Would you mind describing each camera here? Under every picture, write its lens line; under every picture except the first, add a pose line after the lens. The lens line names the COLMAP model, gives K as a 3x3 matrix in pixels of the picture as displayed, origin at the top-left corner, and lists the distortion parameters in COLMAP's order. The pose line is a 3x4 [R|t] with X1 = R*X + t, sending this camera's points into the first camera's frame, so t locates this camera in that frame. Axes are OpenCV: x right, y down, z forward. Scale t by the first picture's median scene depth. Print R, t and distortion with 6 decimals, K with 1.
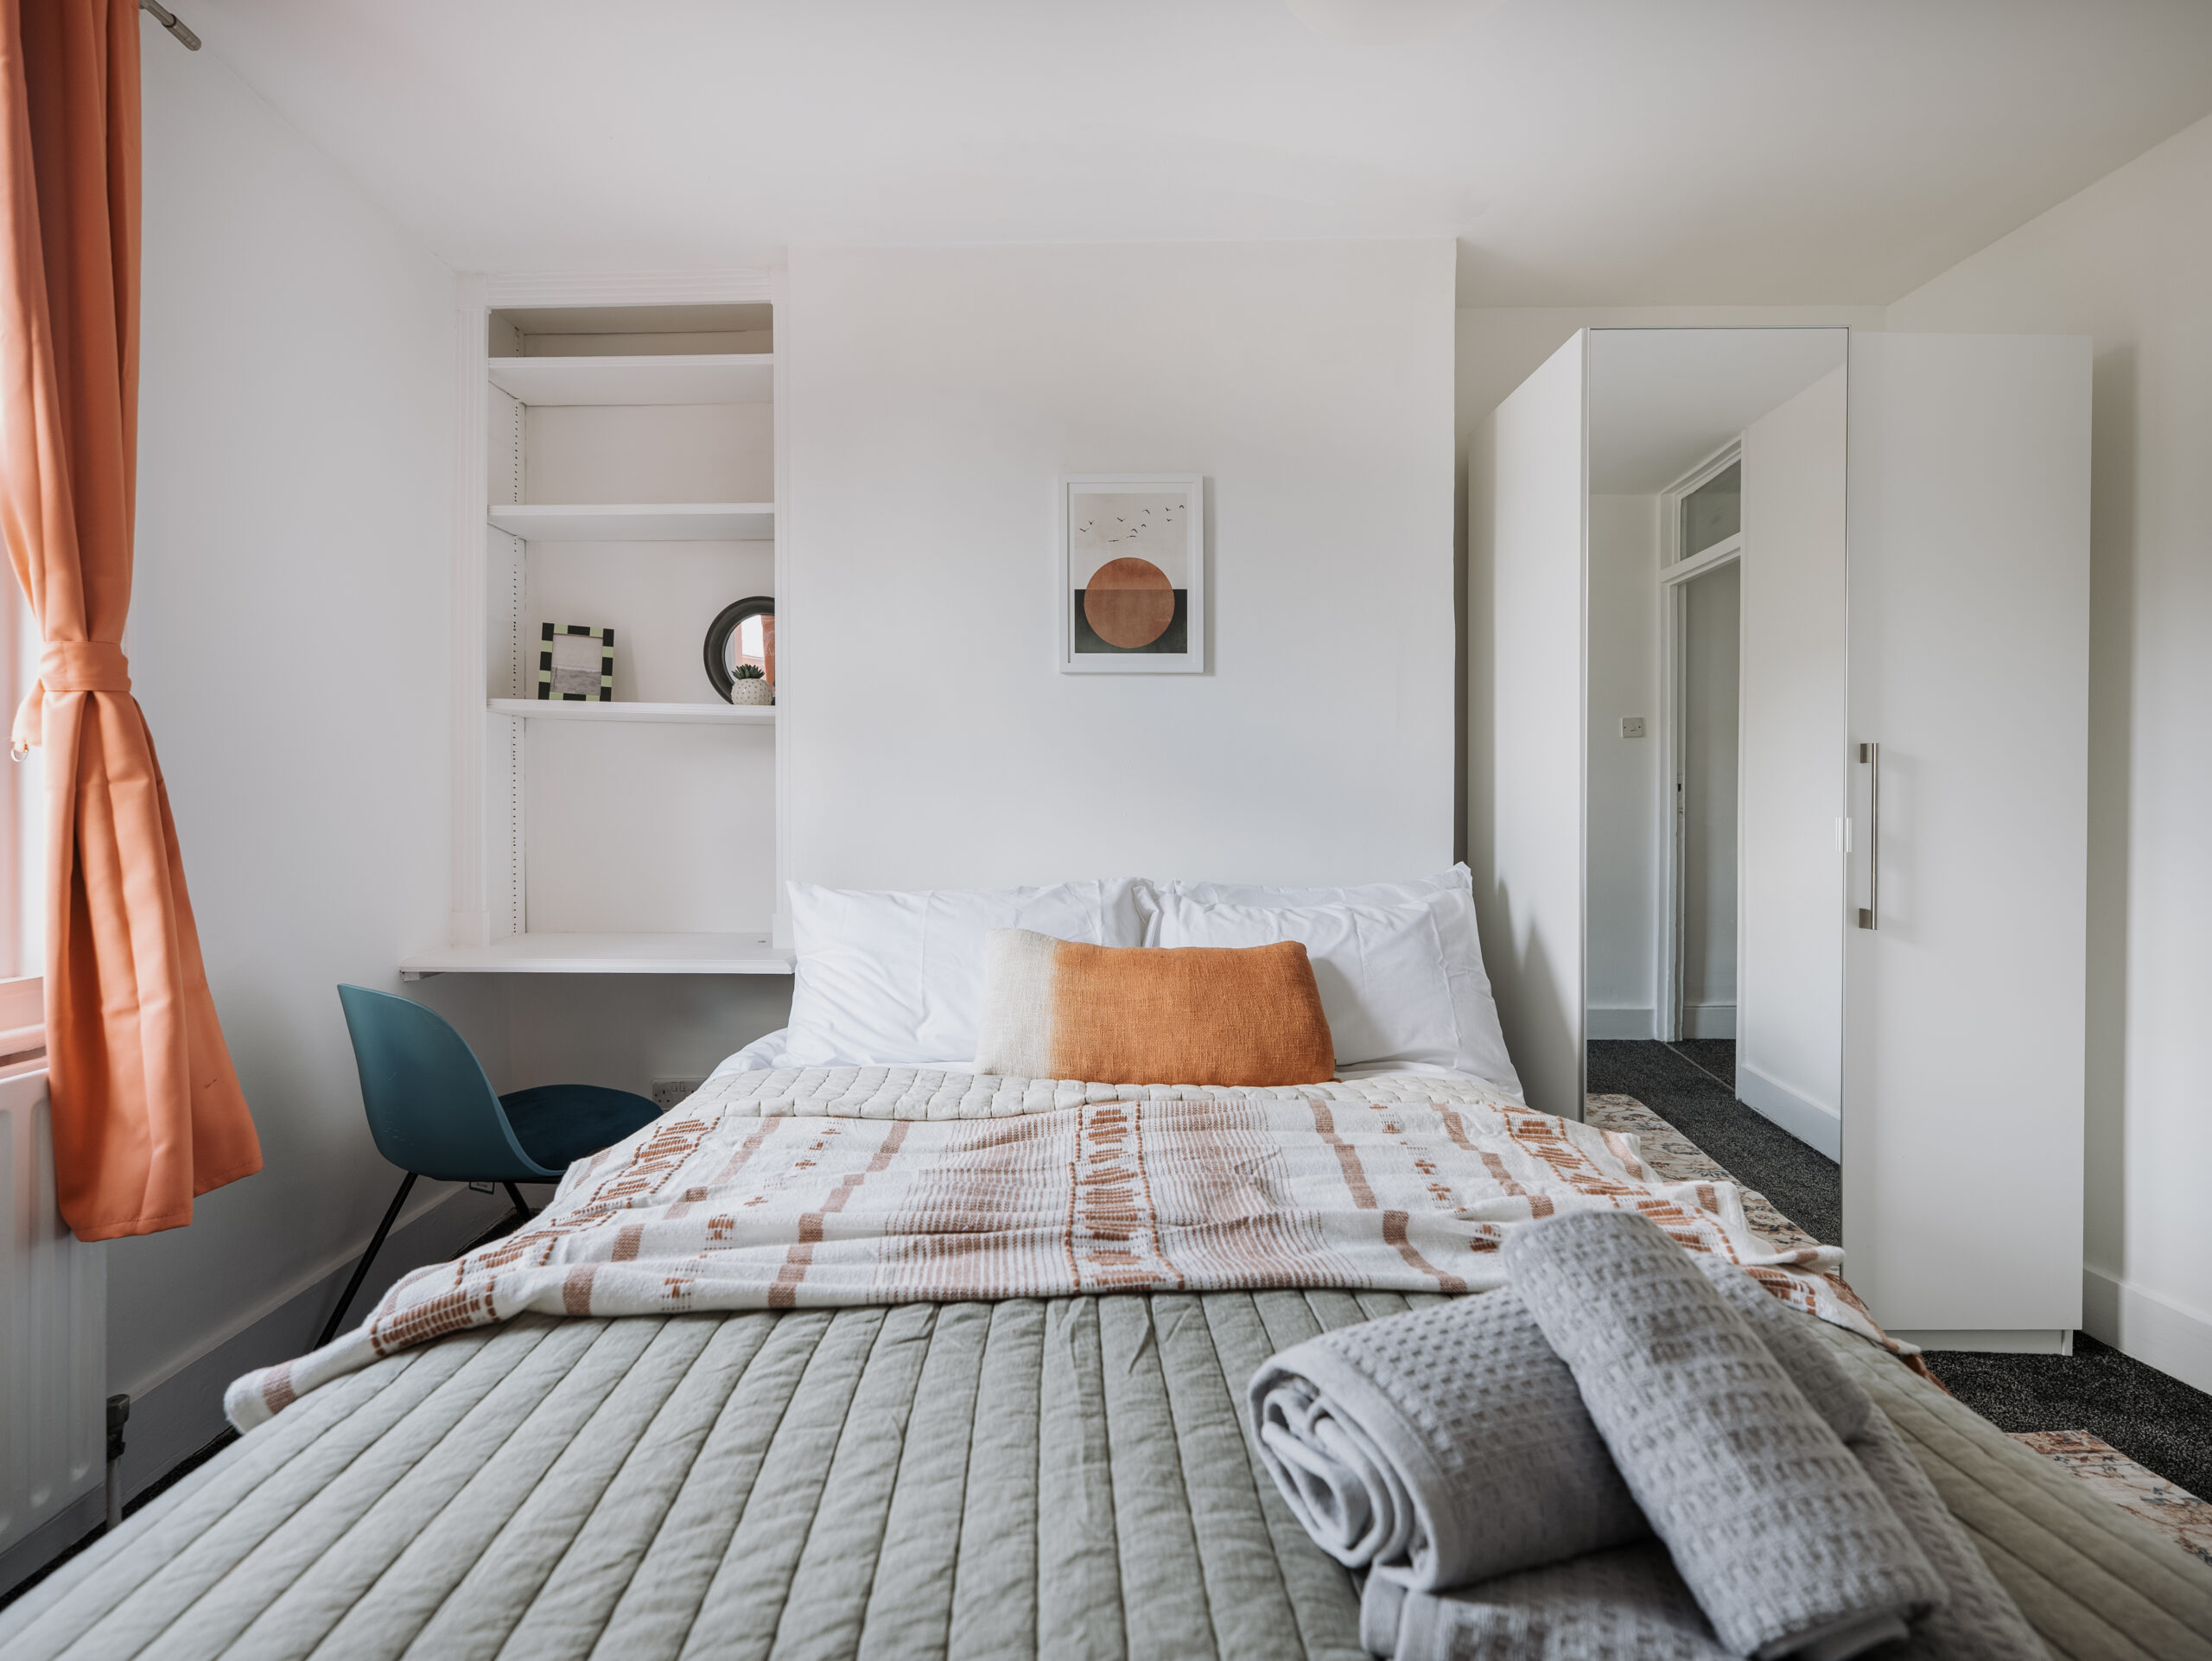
lens RADIAL K [[991.2, 0, 1110.4], [0, 991.2, 819.1], [0, 0, 1]] dist [-0.001140, -0.000948]
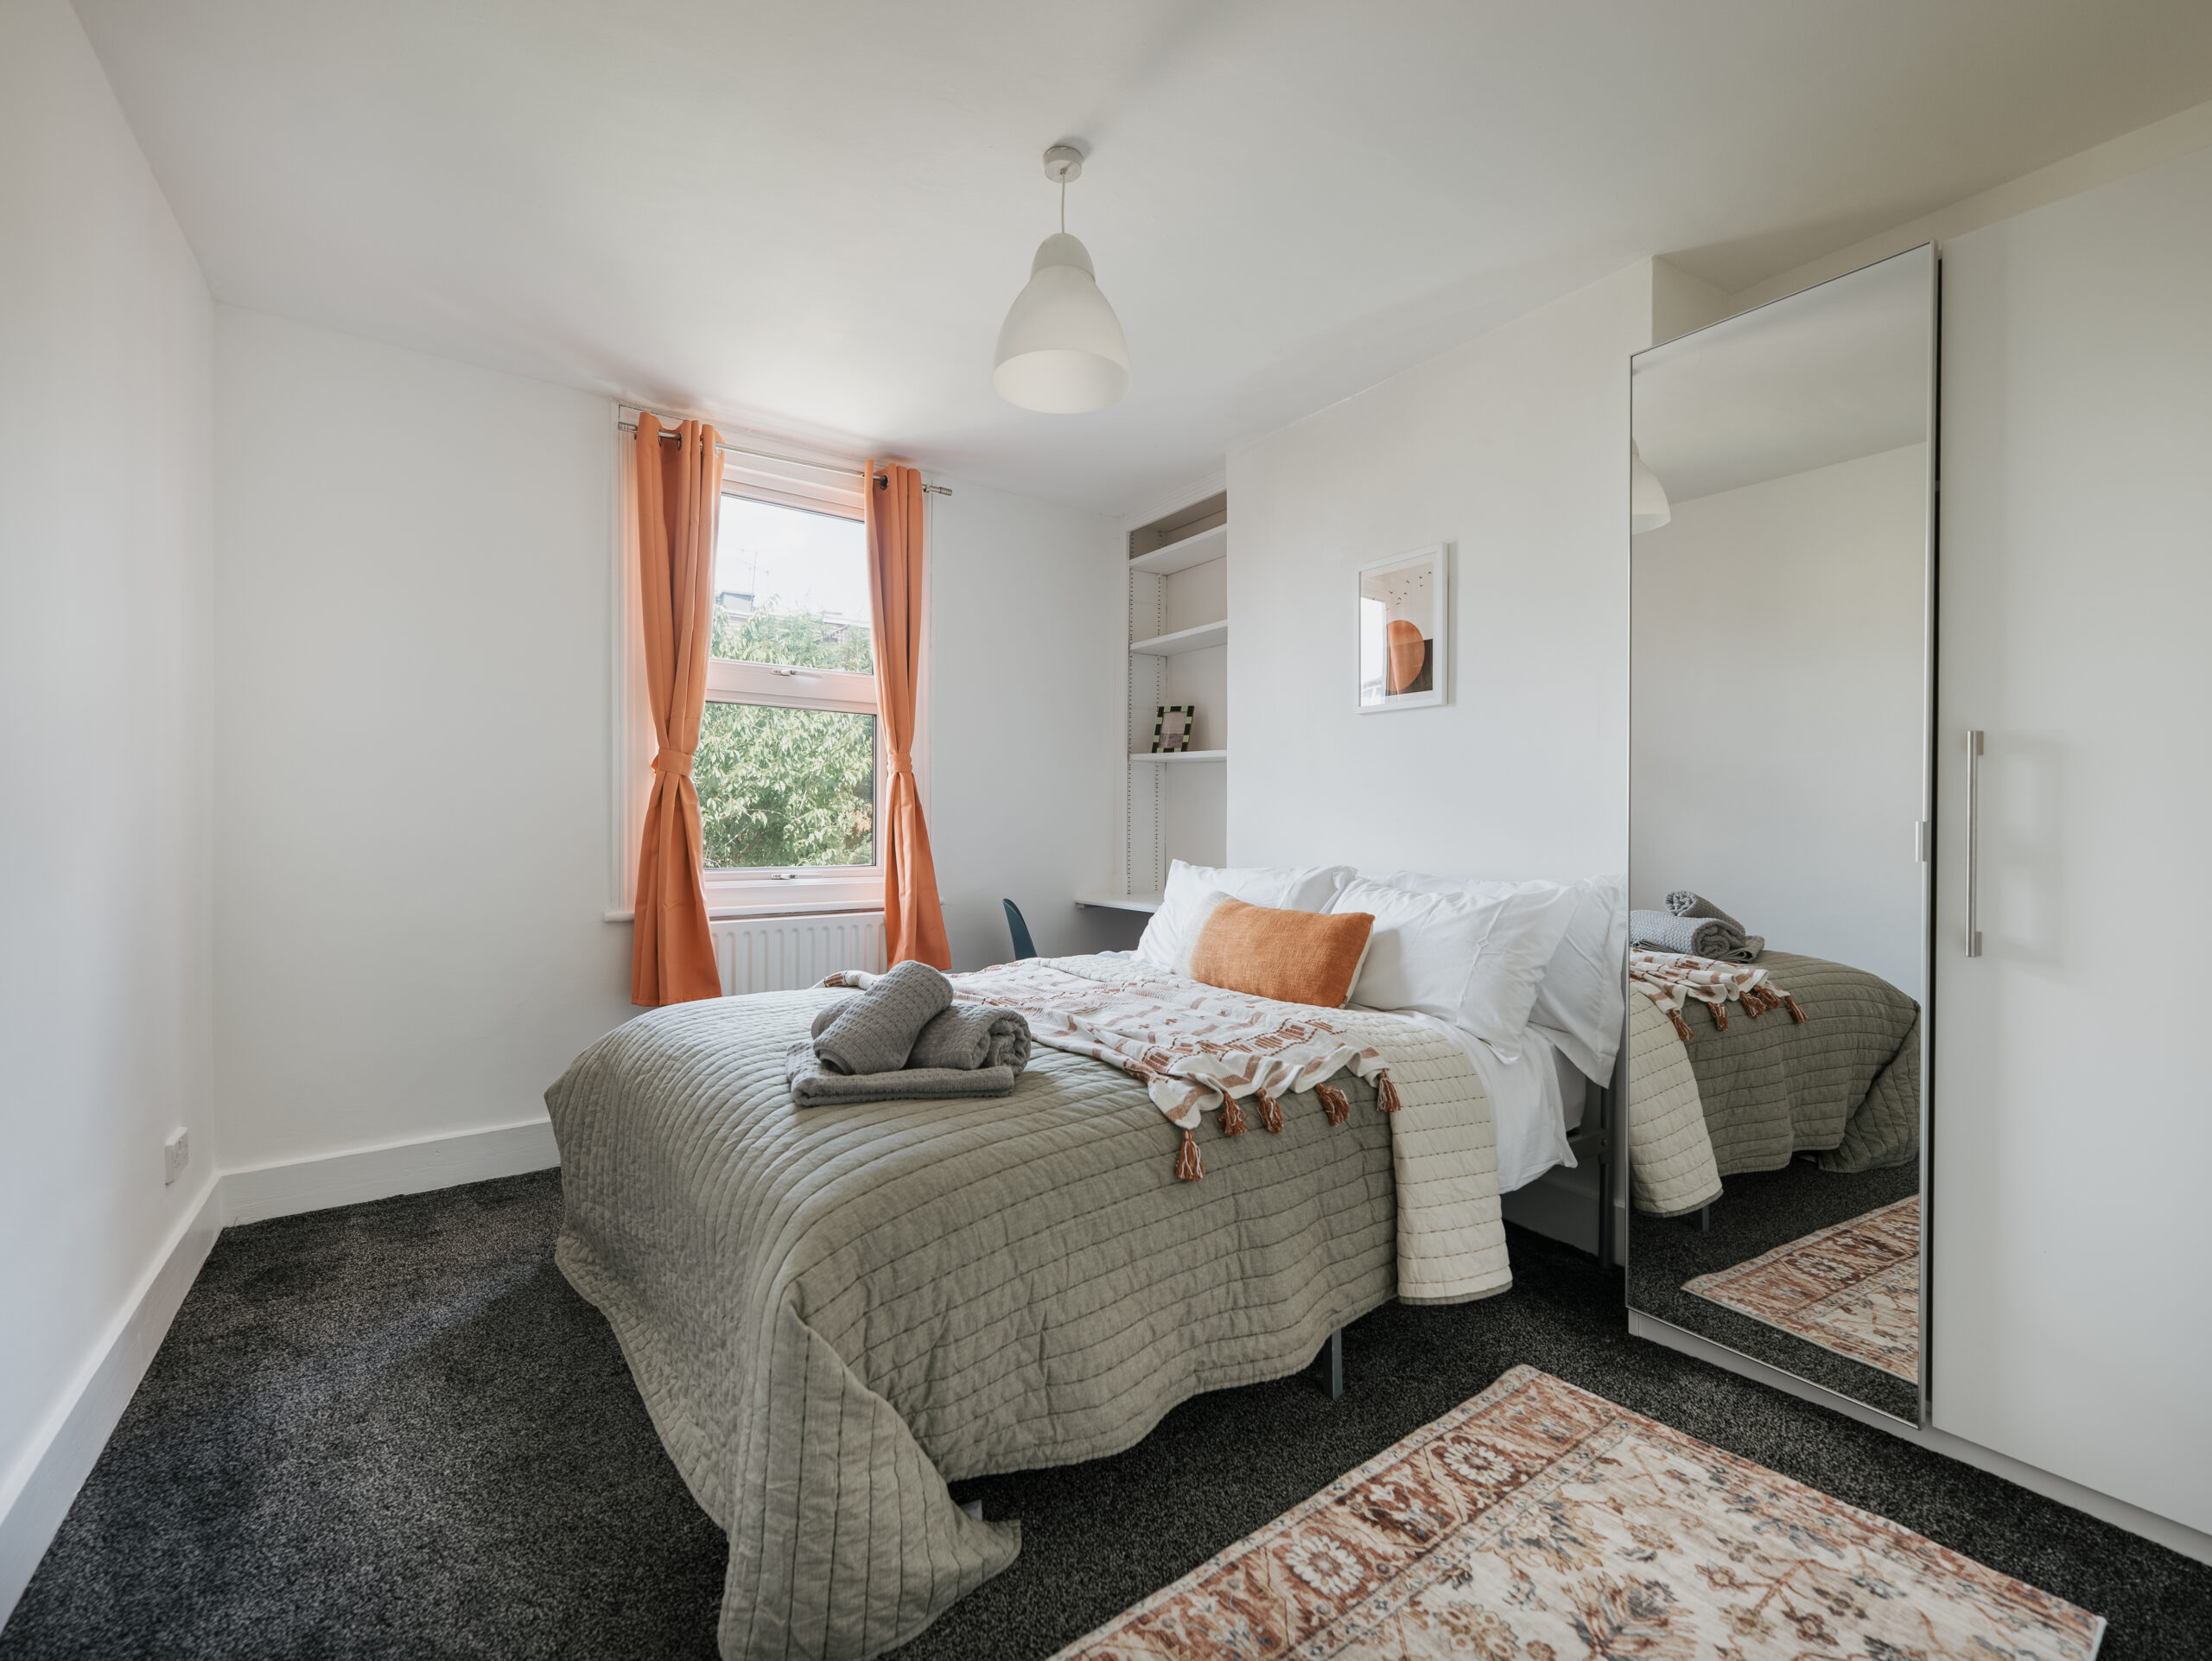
lens RADIAL K [[945.7, 0, 1106.0], [0, 945.7, 830.5], [0, 0, 1]] dist [0.000507, -0.000167]
pose [[0.601495, 0.007465, -0.798841, 0.734798], [-0.006490, 0.999969, 0.004457, 0.005653], [0.798850, 0.002503, 0.601525, -0.039403]]
